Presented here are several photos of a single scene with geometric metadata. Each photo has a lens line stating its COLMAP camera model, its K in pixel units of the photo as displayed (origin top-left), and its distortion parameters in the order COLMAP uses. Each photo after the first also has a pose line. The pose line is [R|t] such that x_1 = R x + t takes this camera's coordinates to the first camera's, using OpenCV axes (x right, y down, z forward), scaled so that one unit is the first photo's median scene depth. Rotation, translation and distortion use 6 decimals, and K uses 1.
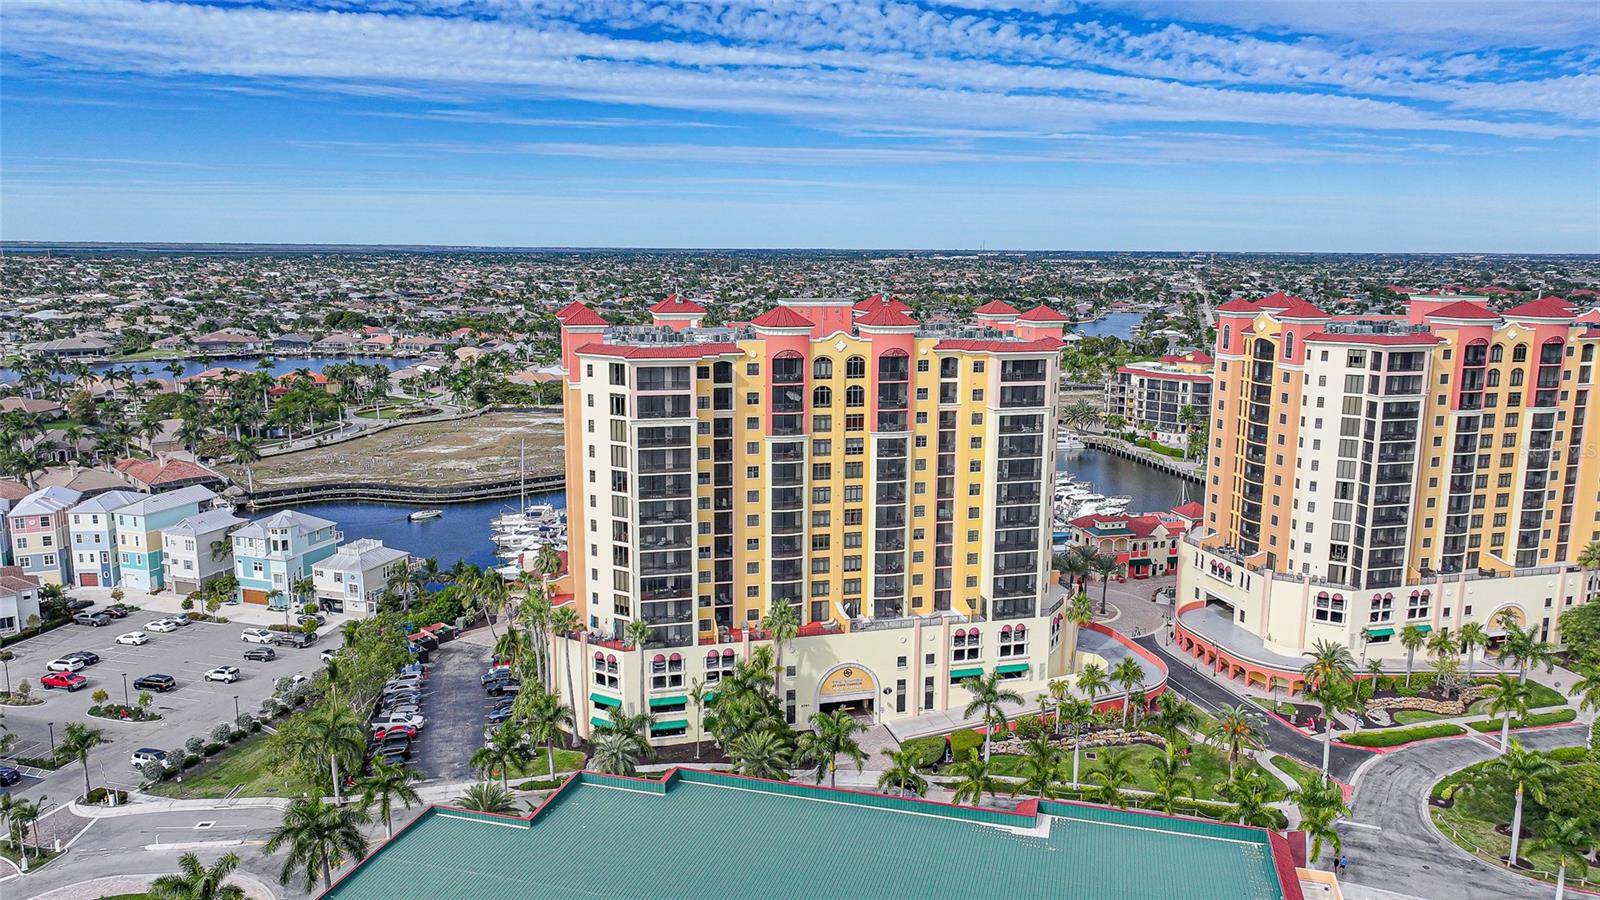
lens RADIAL K [[1124.3, 0, 804.6], [0, 1124.3, 443.5], [0, 0, 1]] dist [0.016728, 0.008213]
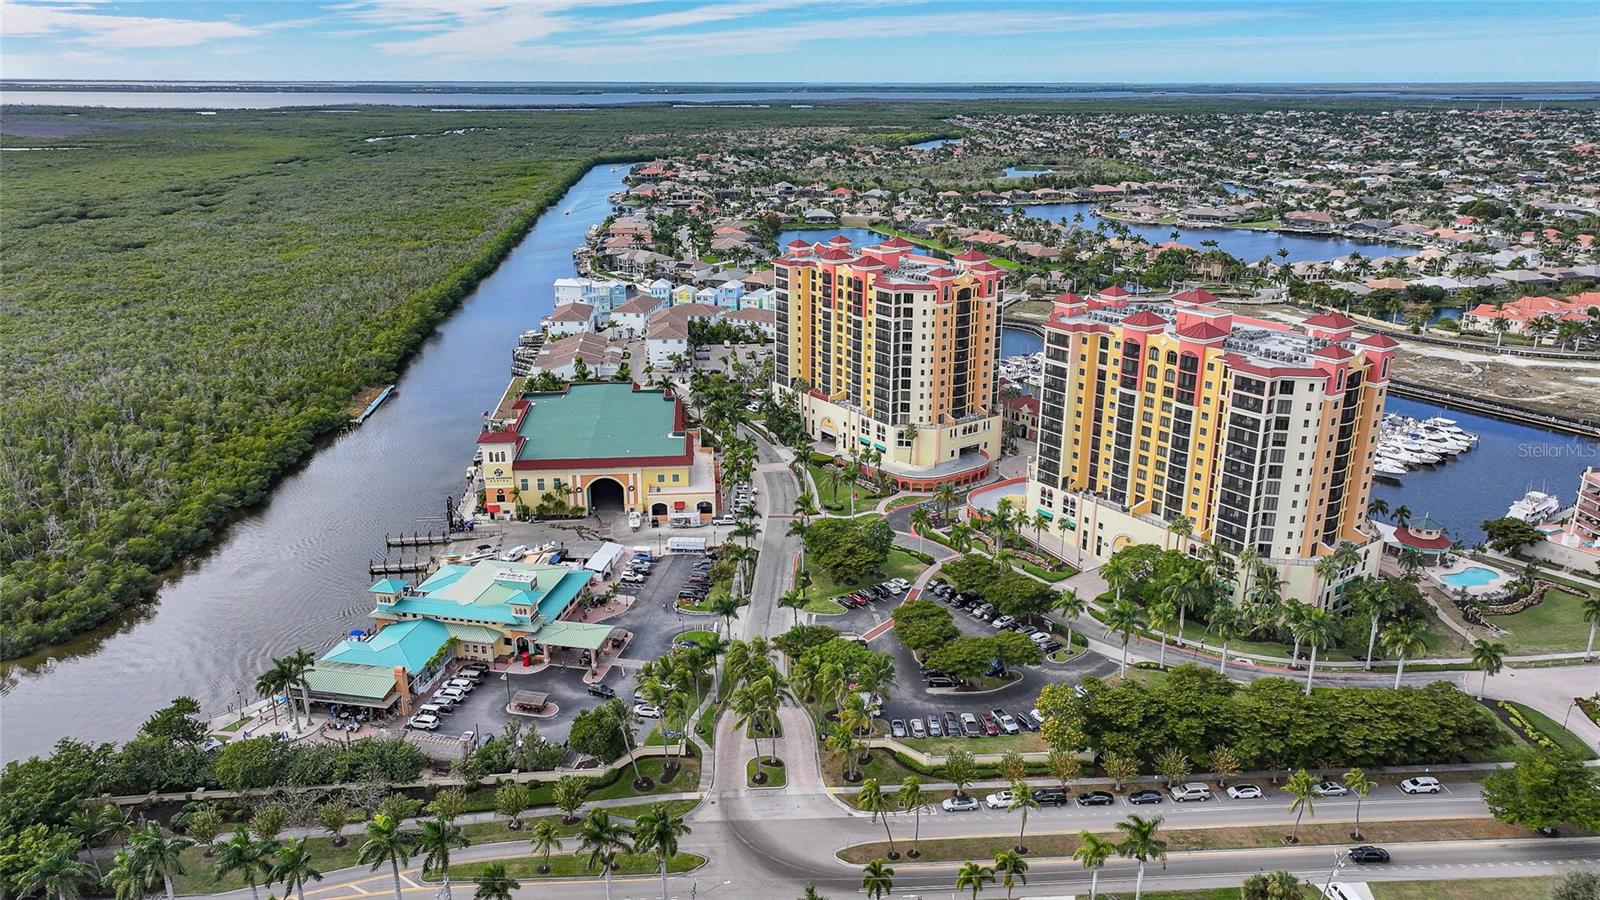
lens RADIAL K [[1083.4, 0, 821.9], [0, 1083.4, 445.8], [0, 0, 1]] dist [0.003833, 0.001459]
pose [[0.360155, 0.287190, -0.887587, 1.528992], [-0.163451, 0.956144, 0.243049, -0.207147], [0.918462, 0.057541, 0.391301, 0.132351]]
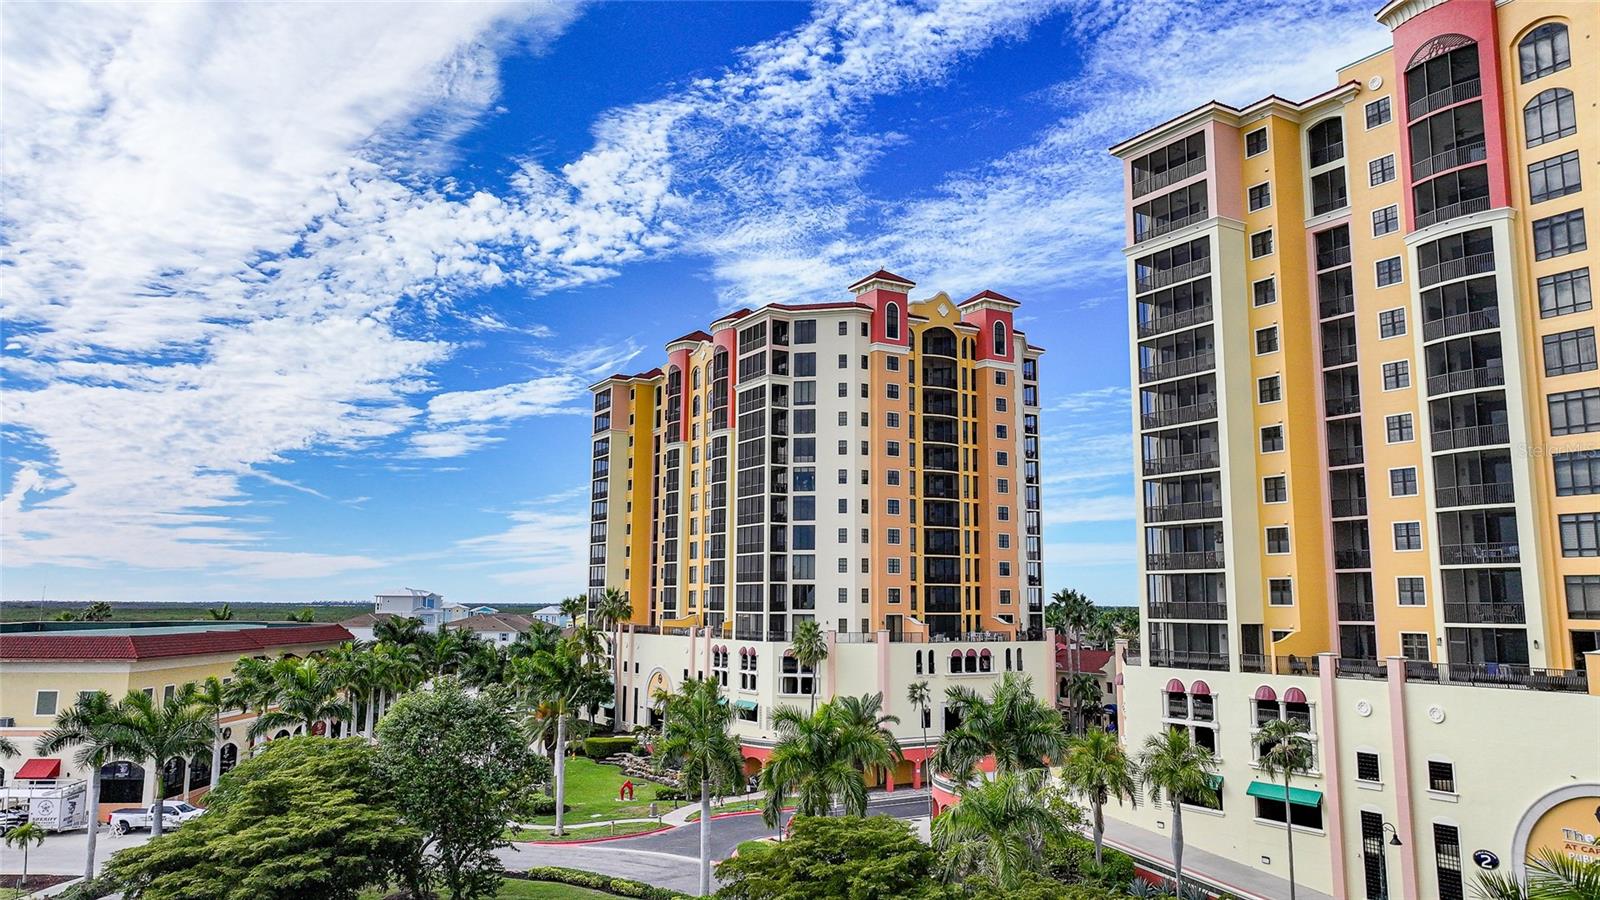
lens RADIAL K [[1124.3, 0, 804.6], [0, 1124.3, 443.5], [0, 0, 1]] dist [0.016728, 0.008213]
pose [[0.275971, -0.141102, -0.950753, 0.810889], [-0.170193, 0.966362, -0.192820, 0.139004], [0.945978, 0.215024, 0.242673, 0.670376]]
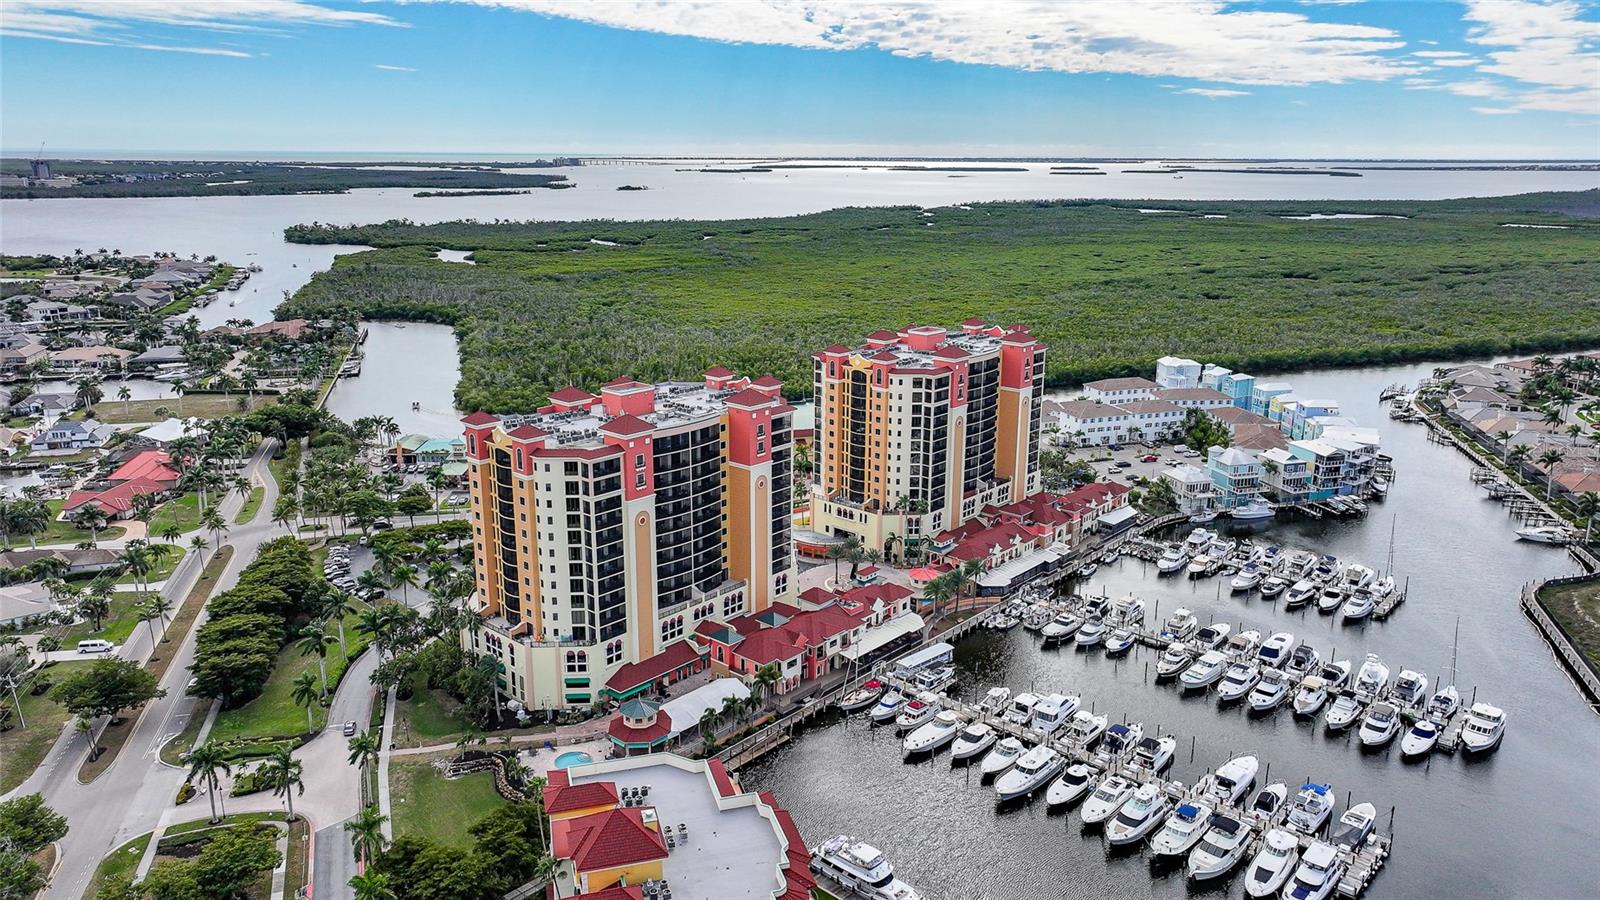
lens RADIAL K [[1124.3, 0, 804.6], [0, 1124.3, 443.5], [0, 0, 1]] dist [0.016728, 0.008213]
pose [[0.836910, -0.141090, 0.528843, -0.513818], [0.094688, 0.988959, 0.113996, -0.174523], [-0.539088, -0.045329, 0.841029, -0.315974]]
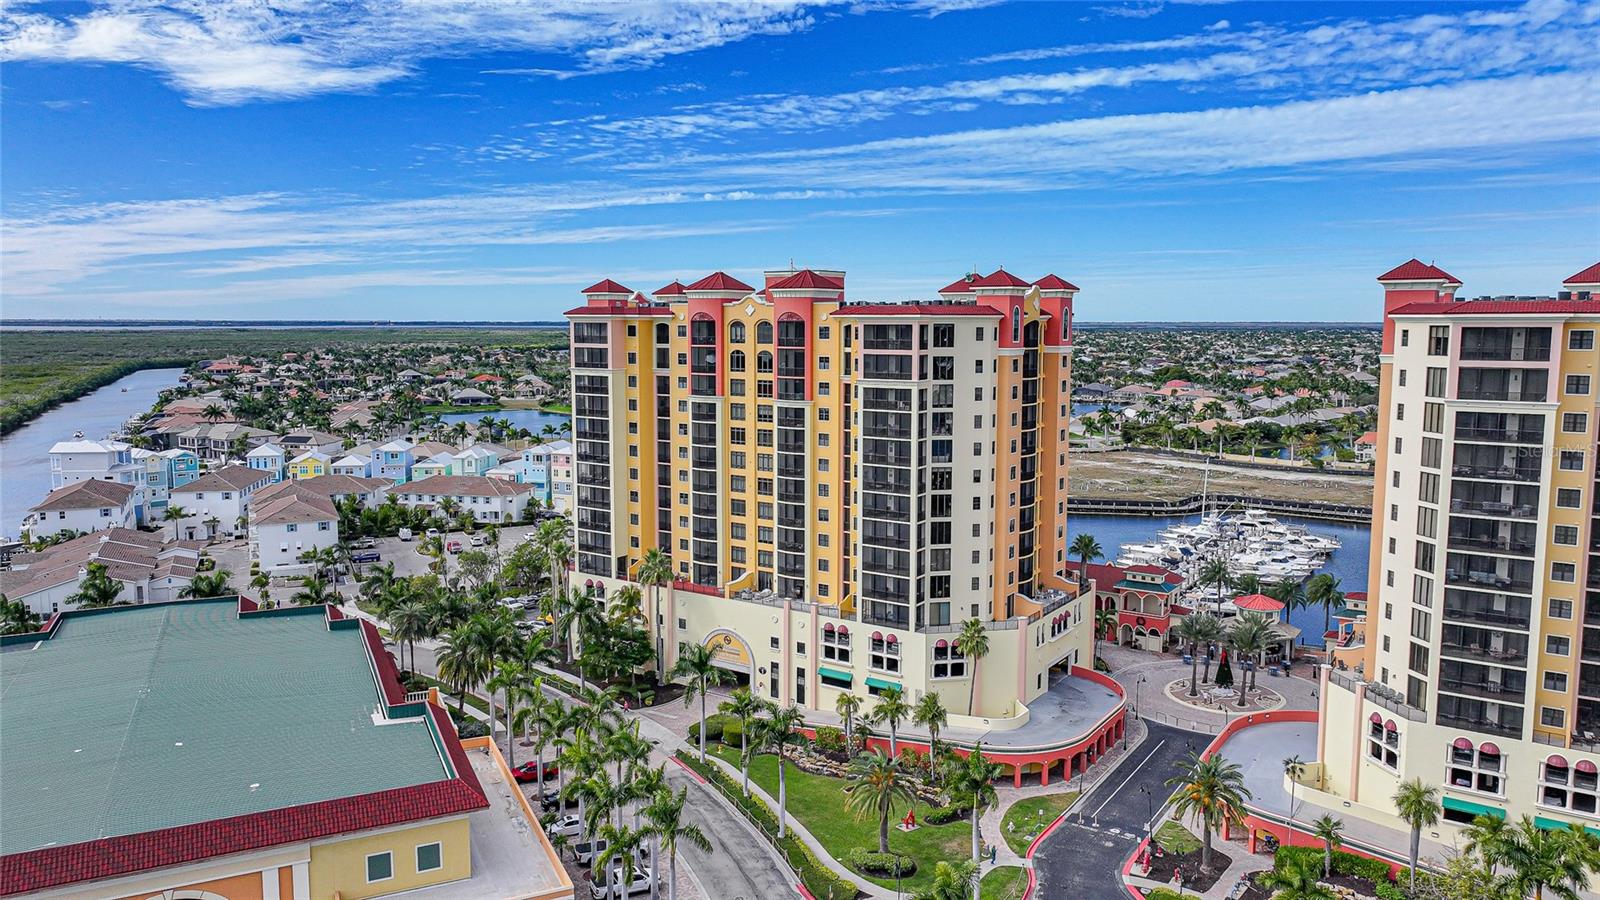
lens RADIAL K [[1112.2, 0, 809.0], [0, 1112.2, 442.2], [0, 0, 1]] dist [0.001112, 0.004816]
pose [[0.652441, 0.075249, -0.754094, 0.644395], [-0.127666, 0.991751, -0.011492, 0.027012], [0.747009, 0.103771, 0.656666, 0.314475]]
